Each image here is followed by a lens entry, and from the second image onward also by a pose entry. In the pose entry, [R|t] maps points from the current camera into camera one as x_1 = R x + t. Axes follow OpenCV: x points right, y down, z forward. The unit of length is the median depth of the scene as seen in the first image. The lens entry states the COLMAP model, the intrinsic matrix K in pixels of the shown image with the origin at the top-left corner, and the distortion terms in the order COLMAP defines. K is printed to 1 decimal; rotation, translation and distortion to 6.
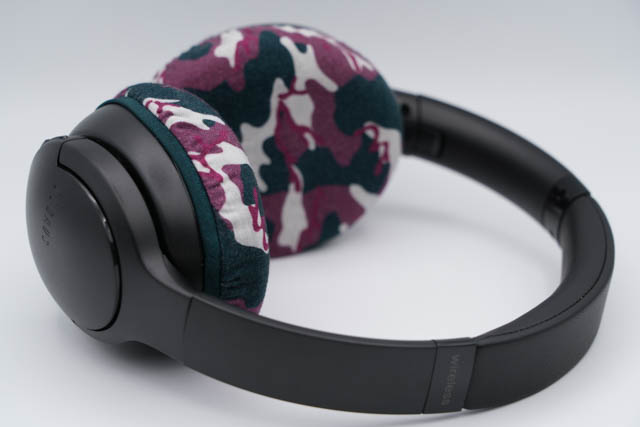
lens RADIAL K [[1761.5, 0, 320.0], [0, 1761.5, 213.5], [0, 0, 1]] dist [0.860855, 0.214640]
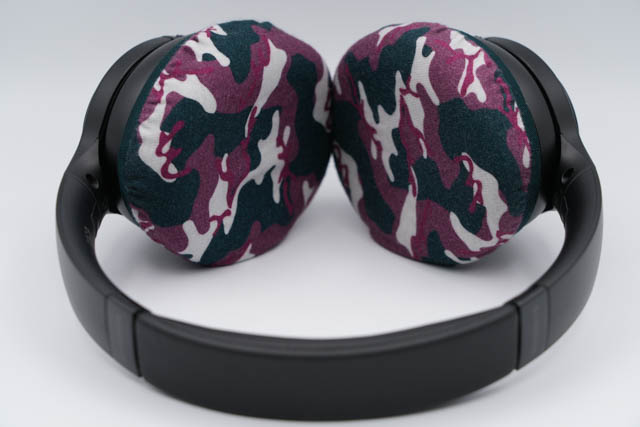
lens RADIAL K [[1761.5, 0, 320.0], [0, 1761.5, 213.5], [0, 0, 1]] dist [0.860855, 0.214640]
pose [[0.380545, 0.370567, -0.847270, 0.908933], [-0.365460, 0.901885, 0.230310, -0.237533], [0.849485, 0.222000, 0.478635, 0.550382]]
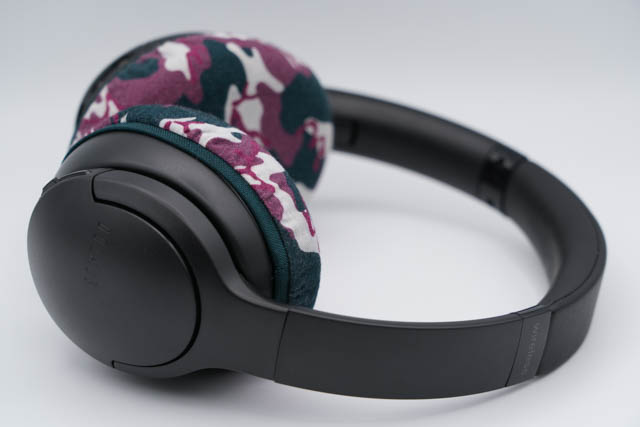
lens RADIAL K [[1761.5, 0, 320.0], [0, 1761.5, 213.5], [0, 0, 1]] dist [0.860855, 0.214640]
pose [[0.926991, -0.150637, 0.343504, -0.356912], [0.150766, 0.988214, 0.026502, -0.027180], [-0.343448, 0.027222, 0.938777, 0.068696]]
